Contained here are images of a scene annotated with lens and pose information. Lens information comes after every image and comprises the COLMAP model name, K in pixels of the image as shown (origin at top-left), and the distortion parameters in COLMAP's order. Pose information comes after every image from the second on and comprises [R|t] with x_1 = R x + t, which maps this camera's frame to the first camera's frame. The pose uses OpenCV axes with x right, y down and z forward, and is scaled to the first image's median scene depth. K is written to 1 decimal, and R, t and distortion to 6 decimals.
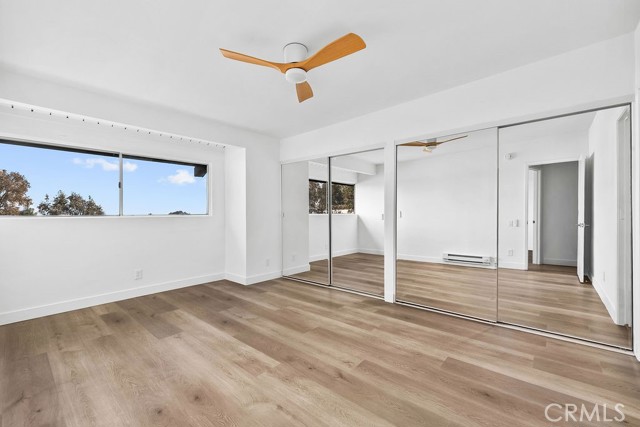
lens RADIAL K [[271.7, 0, 319.4], [0, 271.7, 215.0], [0, 0, 1]] dist [0.004002, -0.000596]
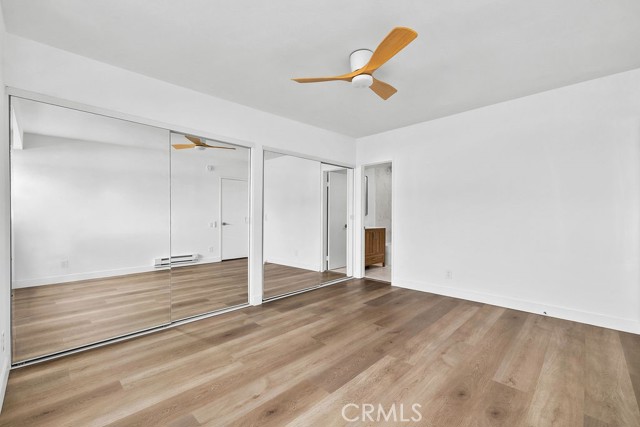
lens RADIAL K [[271.7, 0, 320.2], [0, 271.7, 216.7], [0, 0, 1]] dist [0.004002, -0.000596]
pose [[0.049862, 0.005306, 0.998742, -0.989391], [-0.006343, 0.999967, -0.004996, -0.000172], [-0.998736, -0.006085, 0.049894, 0.969725]]
